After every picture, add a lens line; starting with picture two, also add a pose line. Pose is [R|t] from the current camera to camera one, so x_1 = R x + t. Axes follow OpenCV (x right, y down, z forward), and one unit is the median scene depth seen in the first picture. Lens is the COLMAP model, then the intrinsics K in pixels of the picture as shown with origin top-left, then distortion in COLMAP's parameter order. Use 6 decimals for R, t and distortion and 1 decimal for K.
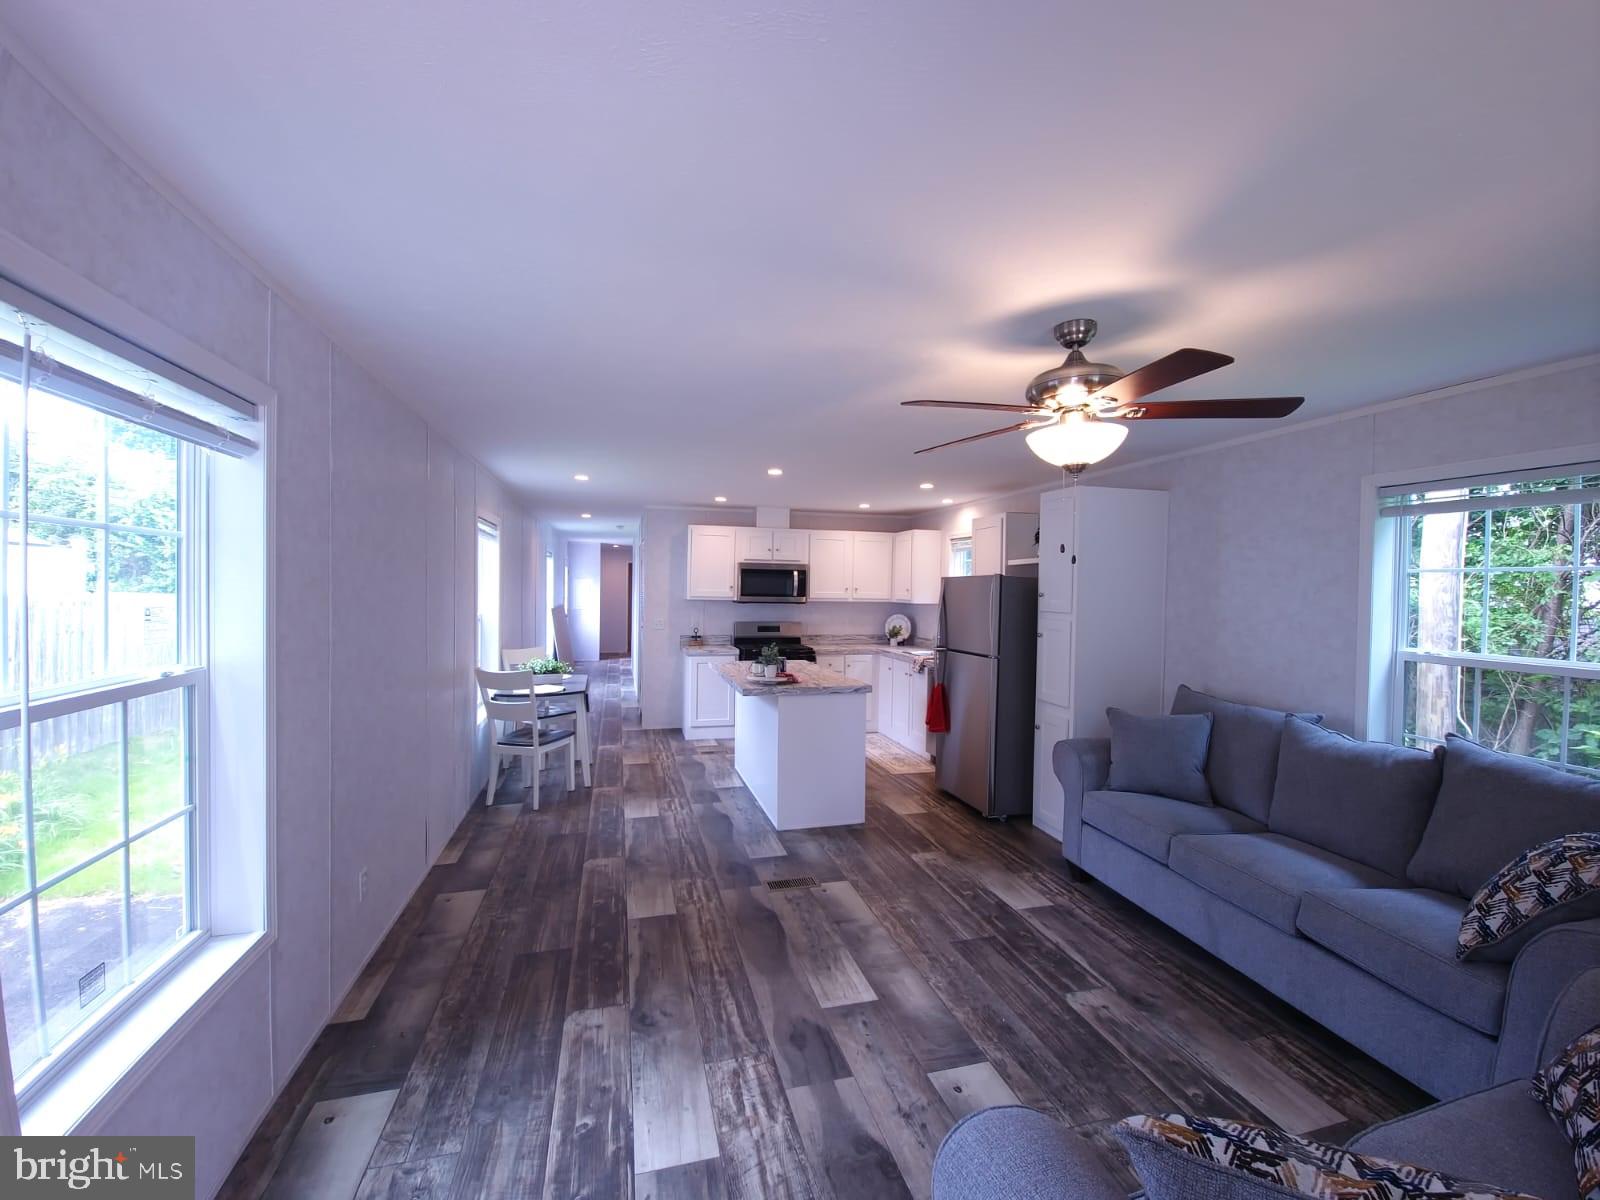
lens RADIAL K [[655.8, 0, 795.5], [0, 655.8, 592.7], [0, 0, 1]] dist [0.002458, -0.005789]
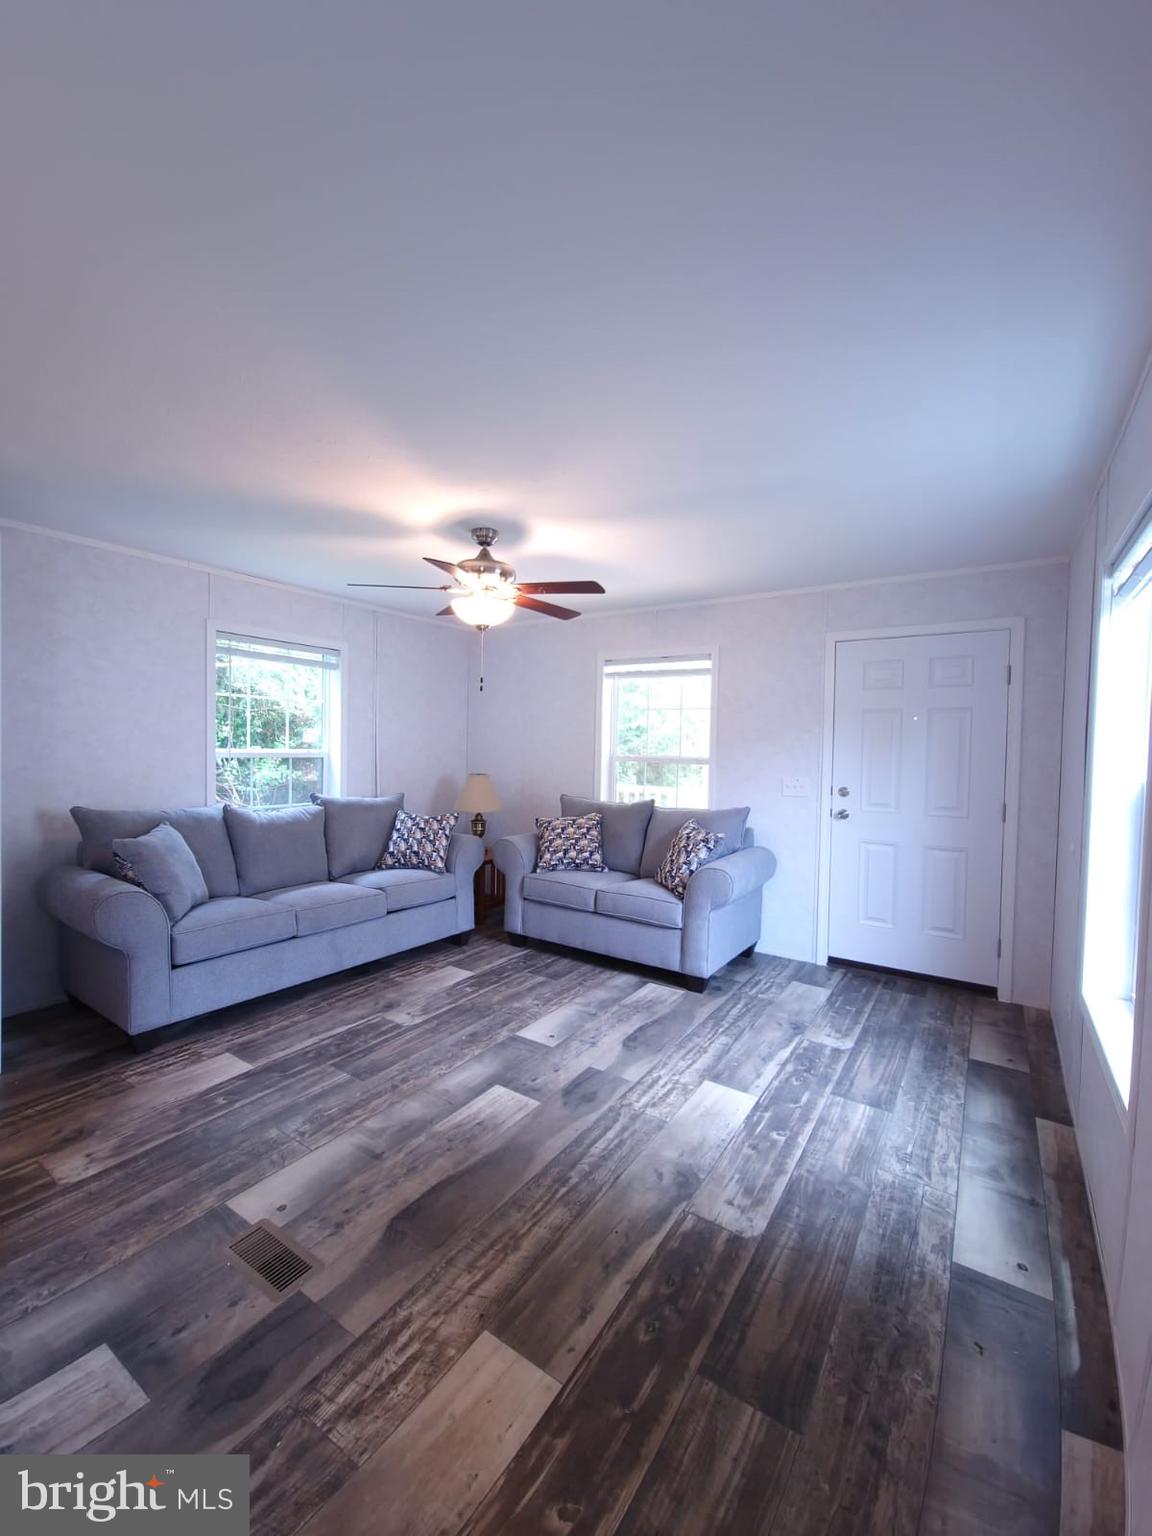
lens RADIAL K [[629.5, 0, 591.2], [0, 629.5, 757.9], [0, 0, 1]] dist [0.002458, -0.005789]
pose [[-0.676278, -0.043870, 0.735339, -0.759475], [-0.024924, 0.999016, 0.036678, 0.048839], [-0.736225, 0.006476, -0.676706, 1.689784]]
